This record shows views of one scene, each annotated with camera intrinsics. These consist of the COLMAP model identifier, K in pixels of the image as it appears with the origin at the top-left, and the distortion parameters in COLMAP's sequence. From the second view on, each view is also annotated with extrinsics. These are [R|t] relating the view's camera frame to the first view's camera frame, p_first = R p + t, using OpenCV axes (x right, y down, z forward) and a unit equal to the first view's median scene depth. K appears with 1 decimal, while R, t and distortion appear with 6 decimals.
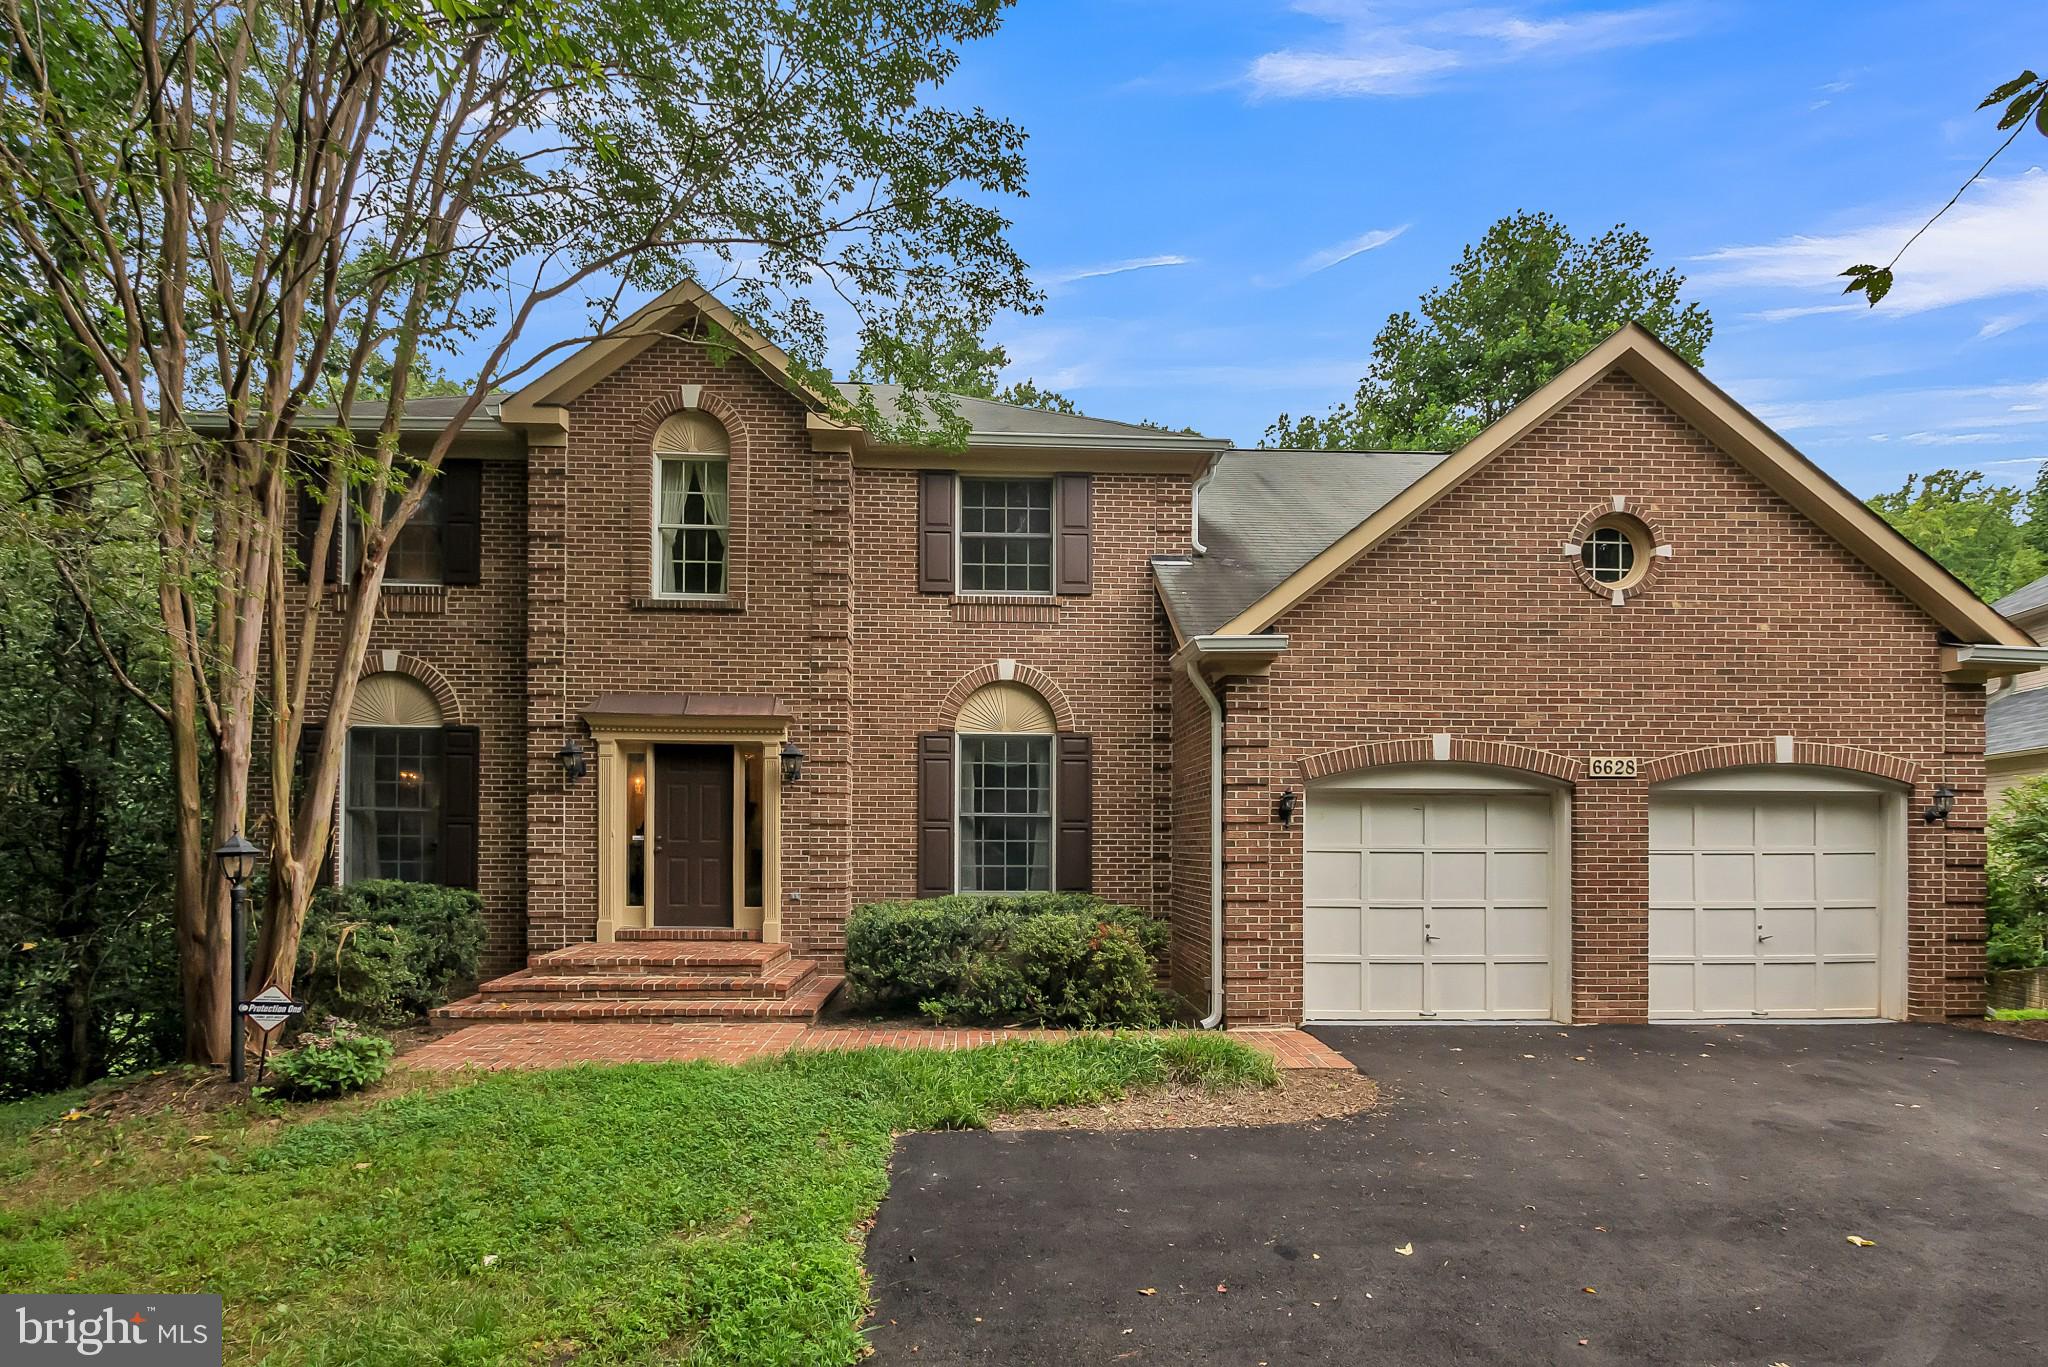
lens RADIAL K [[944.1, 0, 1018.2], [0, 944.1, 673.3], [0, 0, 1]] dist [-0.000431, 0.000290]
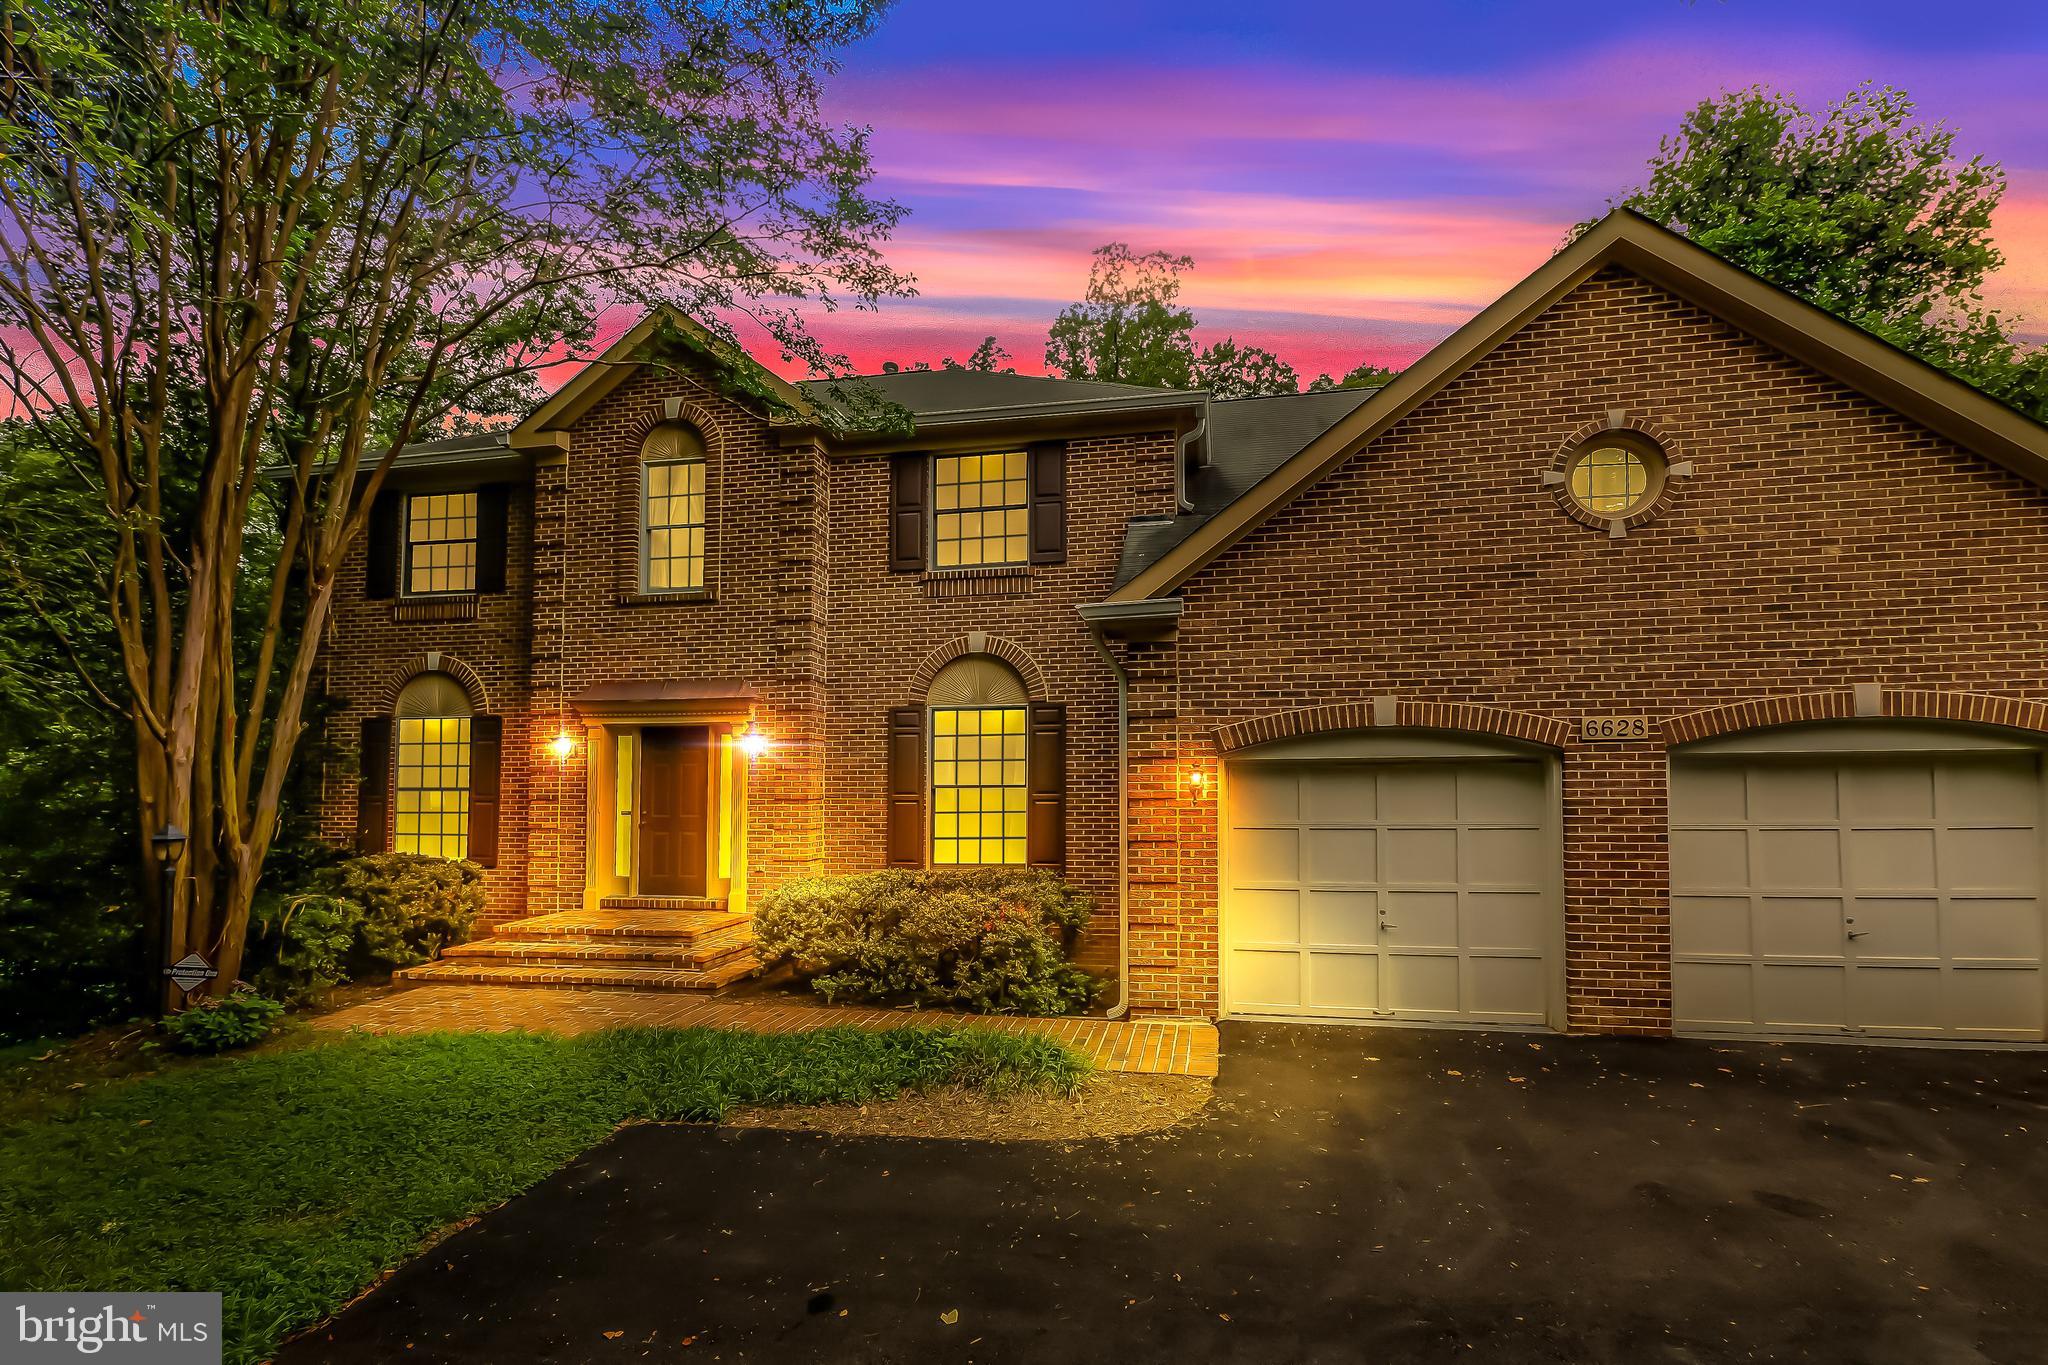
lens RADIAL K [[907.8, 0, 1023.8], [0, 907.8, 608.2], [0, 0, 1]] dist [0.001744, -0.000213]
pose [[0.971205, -0.054166, -0.232005, 0.309351], [0.048324, 0.998357, -0.030795, -0.008988], [0.233292, 0.018697, 0.972227, 0.077851]]
